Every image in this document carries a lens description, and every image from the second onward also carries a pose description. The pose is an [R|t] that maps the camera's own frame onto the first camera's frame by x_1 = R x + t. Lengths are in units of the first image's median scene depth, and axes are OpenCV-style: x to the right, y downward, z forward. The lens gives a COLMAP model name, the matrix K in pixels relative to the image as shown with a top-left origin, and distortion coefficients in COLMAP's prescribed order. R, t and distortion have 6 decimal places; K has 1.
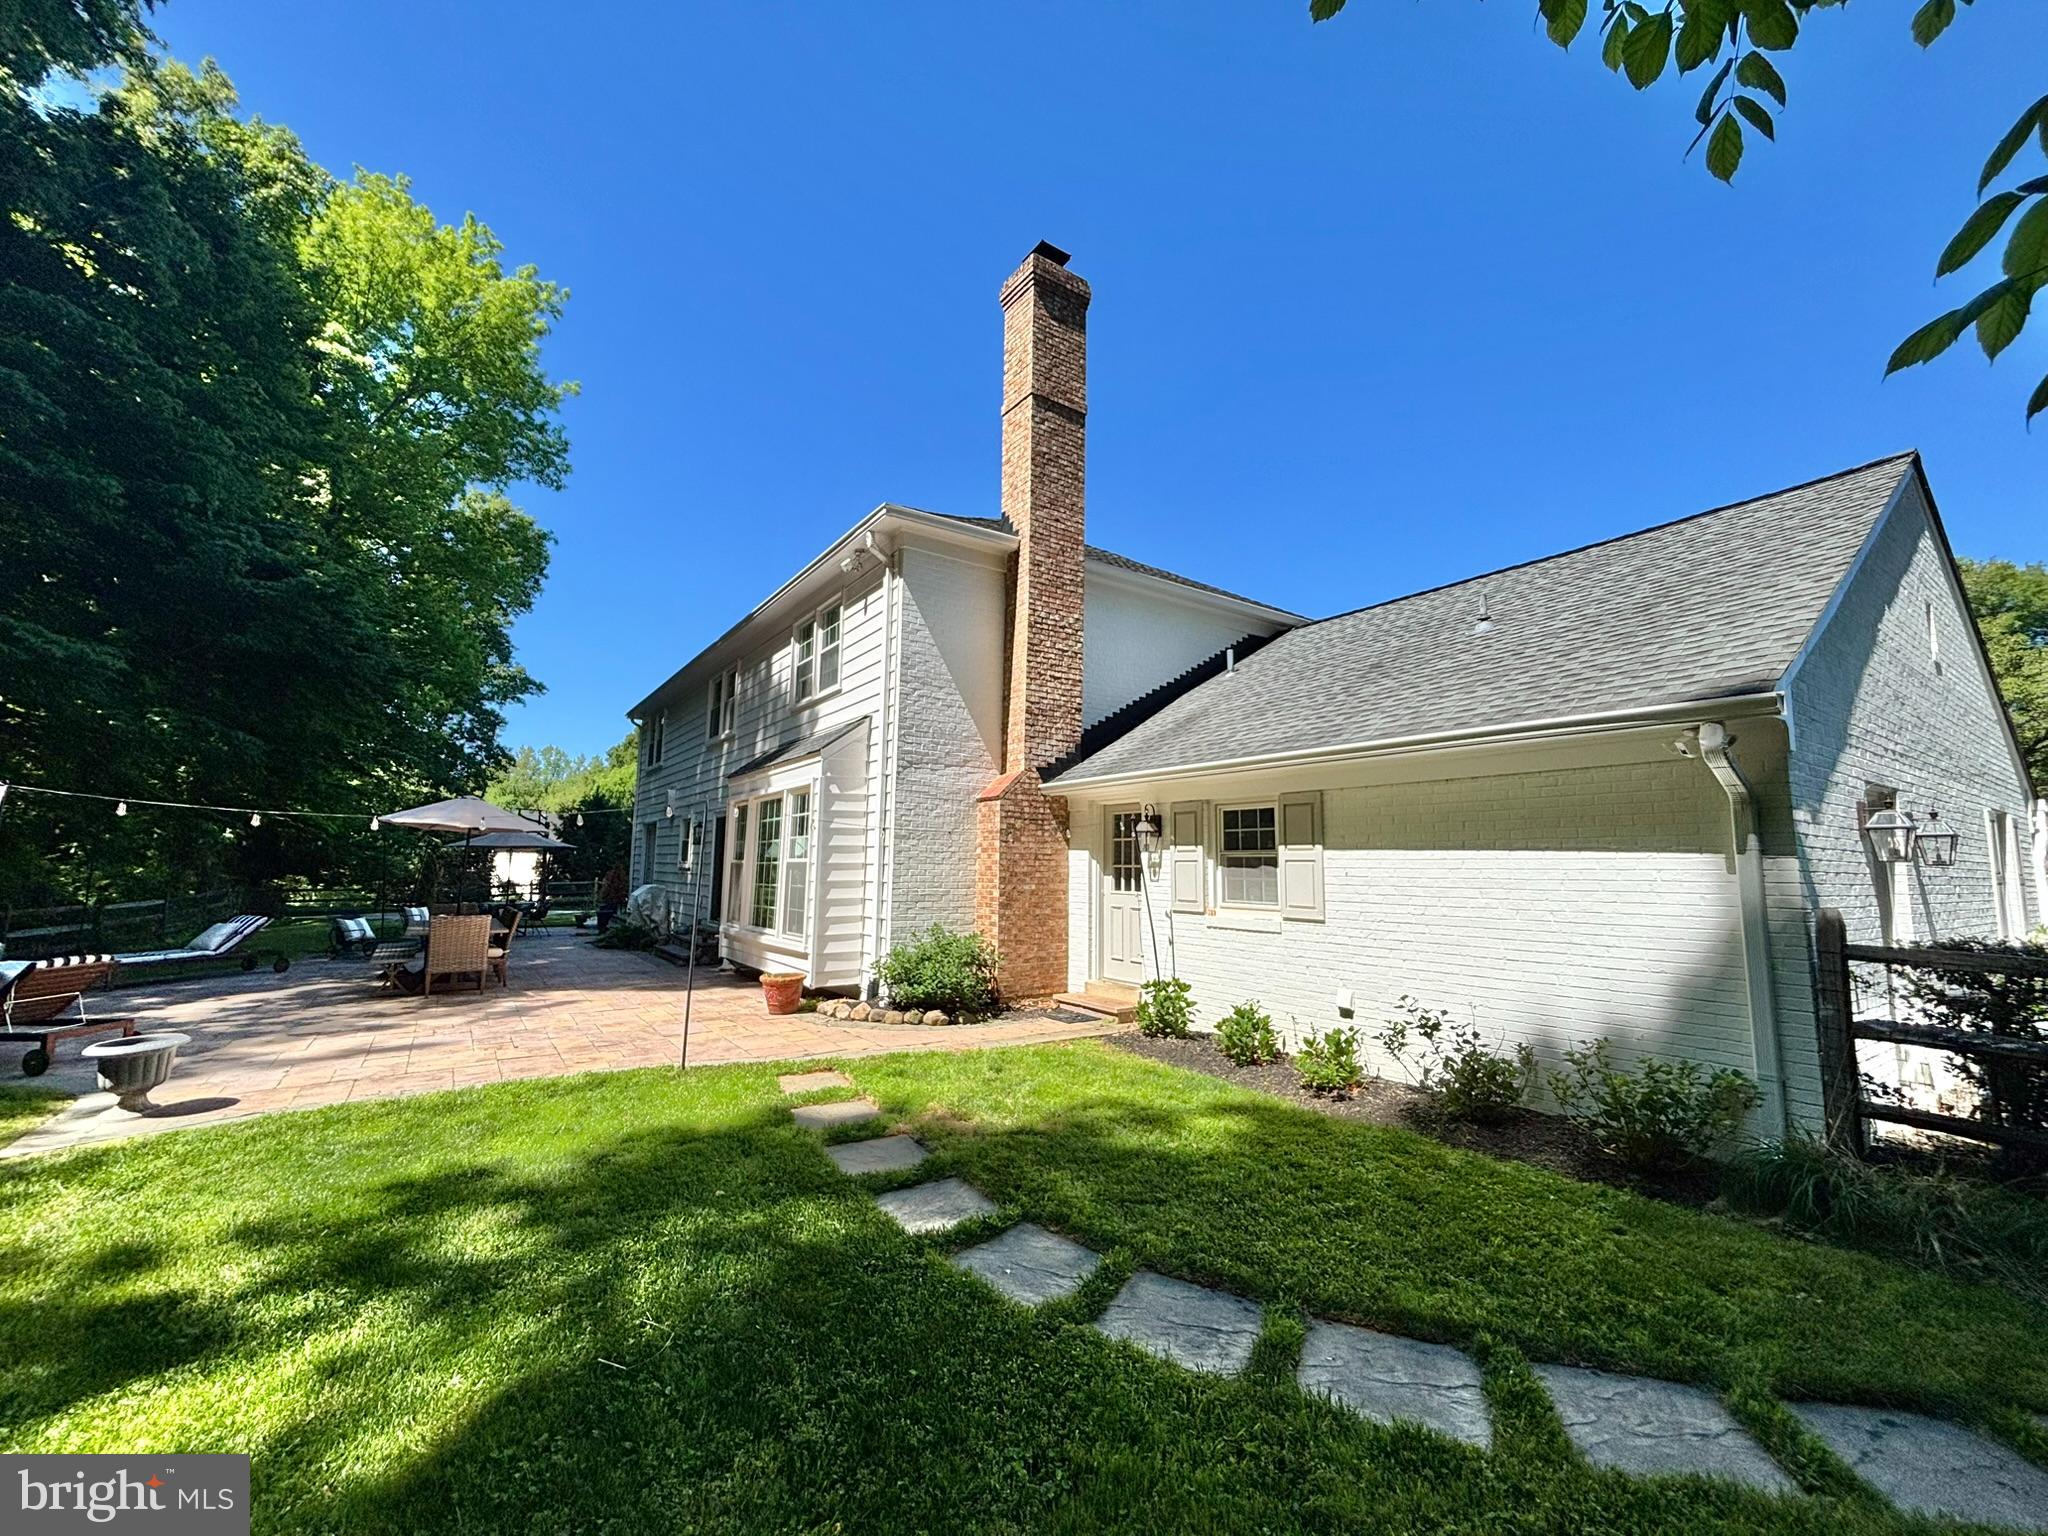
lens RADIAL K [[832.6, 0, 1030.1], [0, 832.6, 758.0], [0, 0, 1]] dist [0.001490, -0.006371]
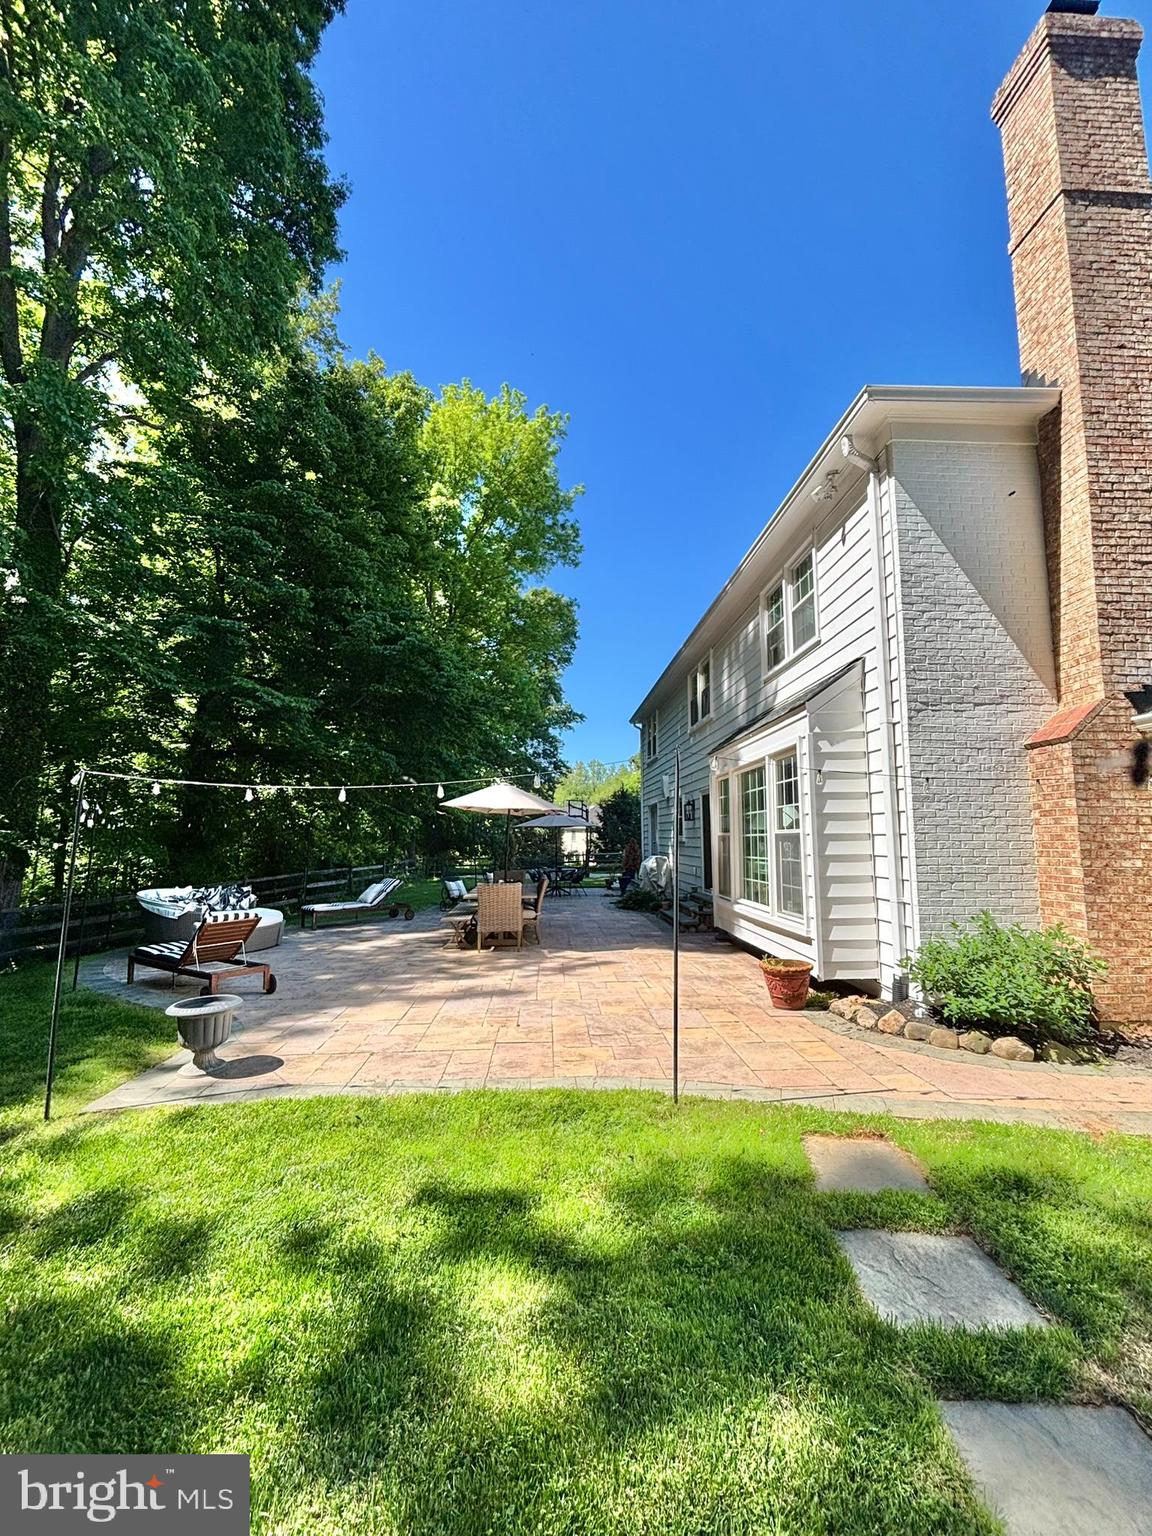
lens RADIAL K [[646.0, 0, 582.9], [0, 646.0, 764.1], [0, 0, 1]] dist [0.002525, 0.000652]
pose [[0.852630, -0.070895, -0.517682, -0.101537], [0.076863, 0.996992, -0.009940, 0.040494], [0.516830, -0.031315, 0.855515, 0.289840]]
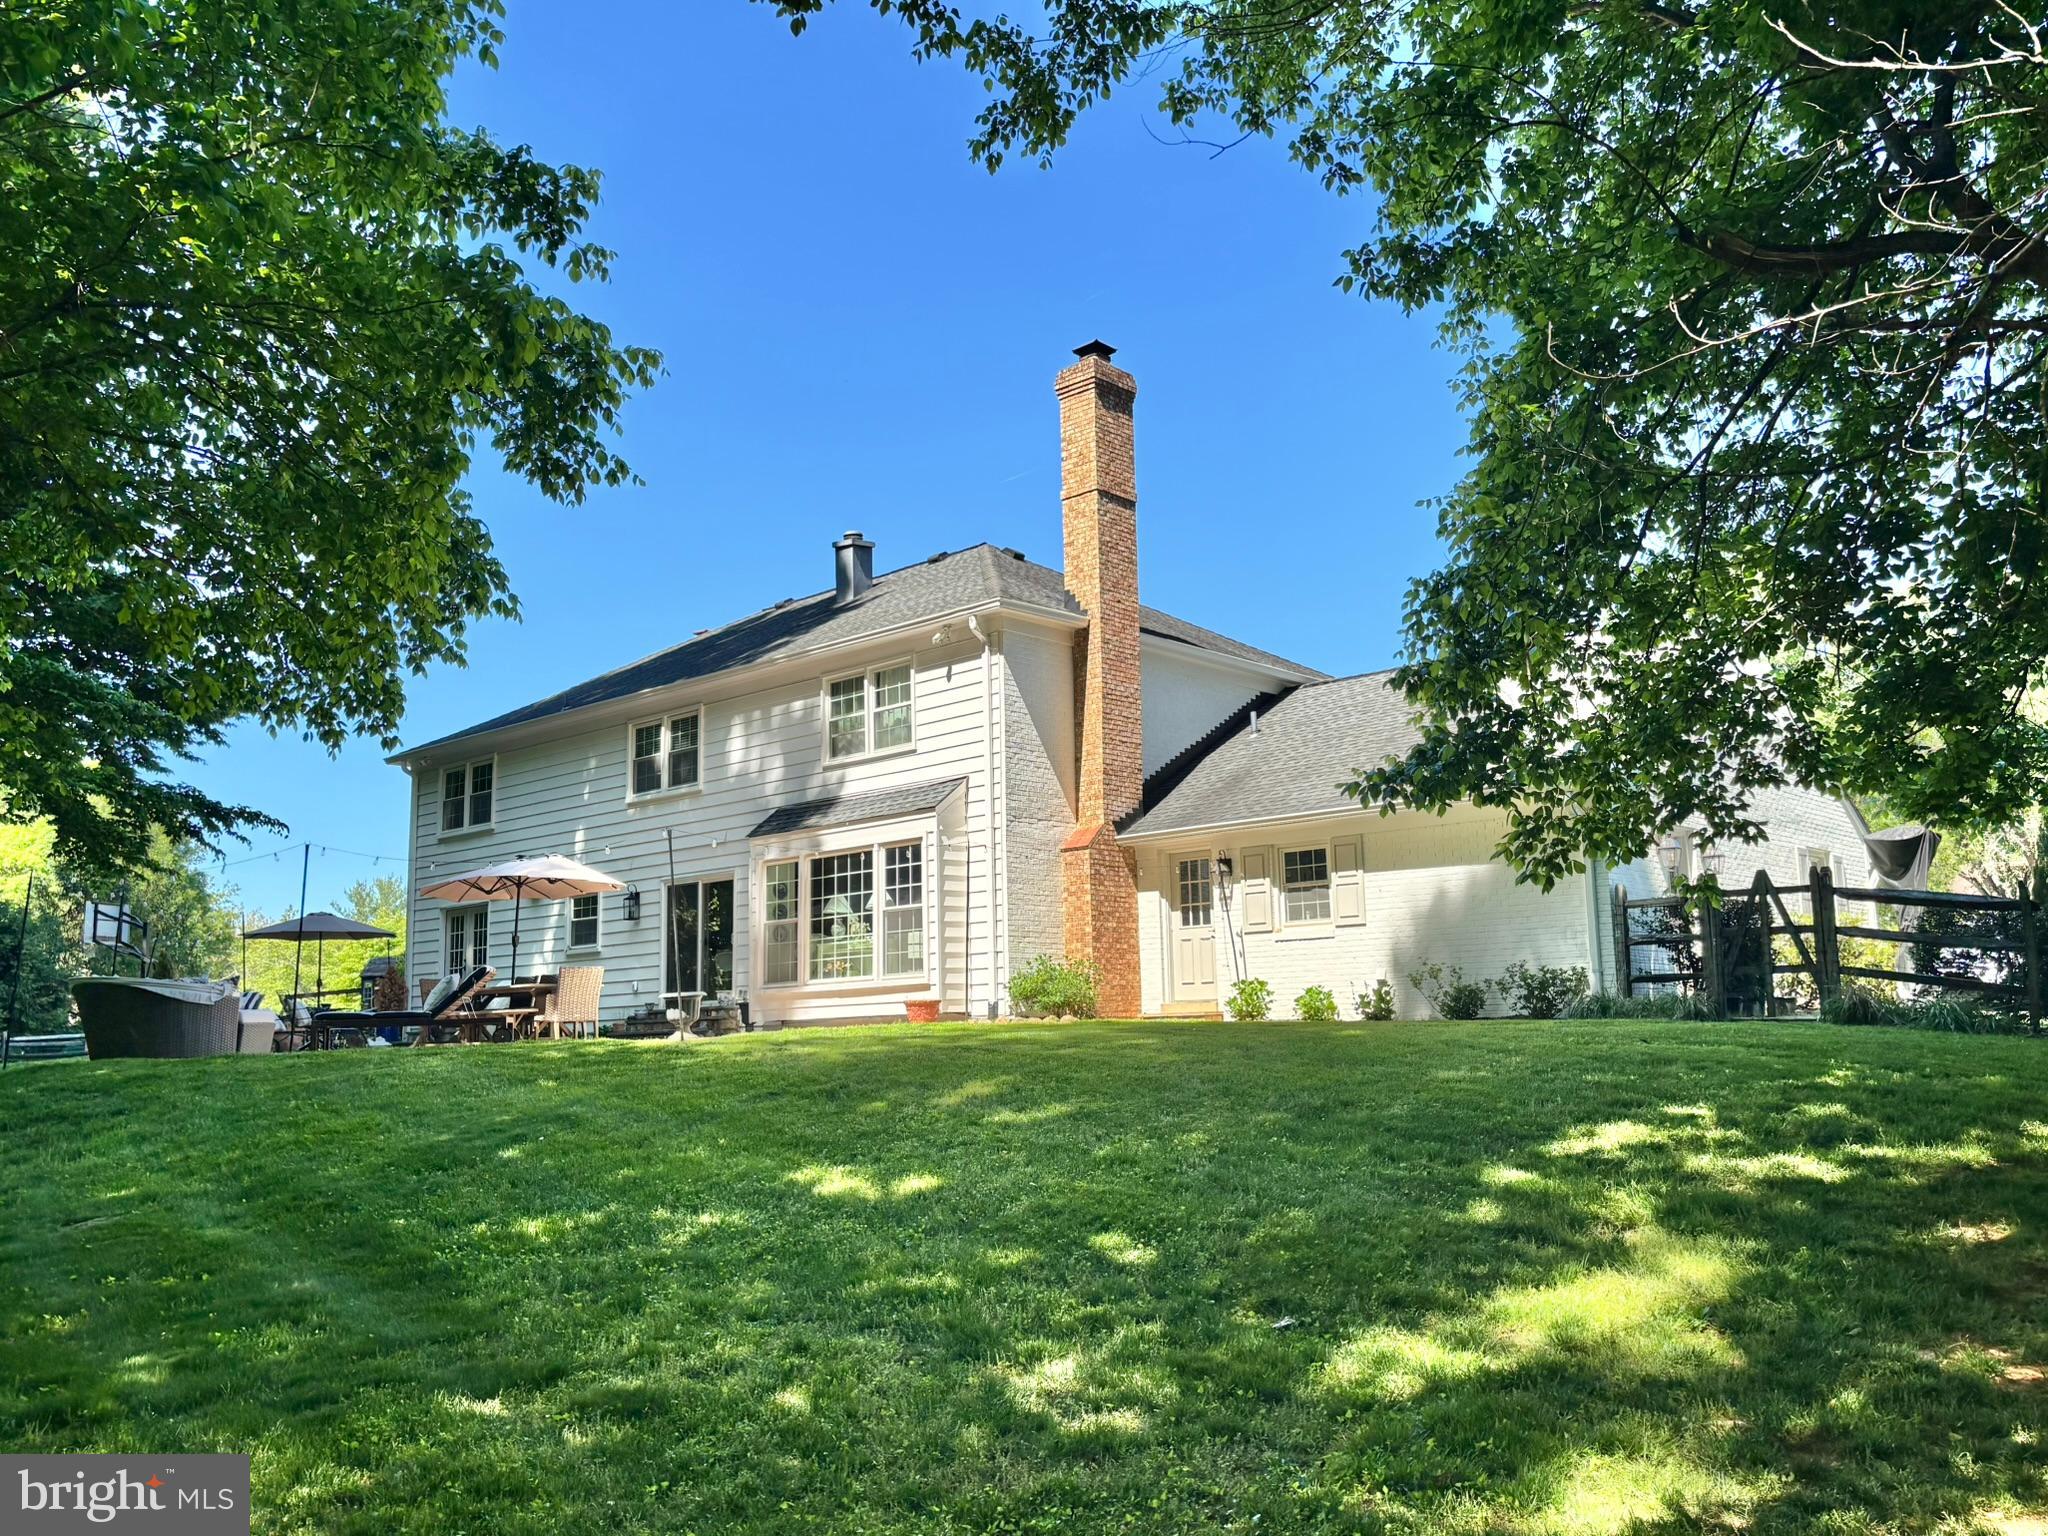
lens RADIAL K [[1664.2, 0, 1024.0], [0, 1664.2, 768.0], [0, 0, 1]] dist [0.000574, 0.000158]
pose [[0.976406, 0.004130, 0.215905, -0.595791], [0.003575, 0.999371, -0.035282, 0.017783], [-0.215915, 0.035221, 0.975777, -1.191483]]
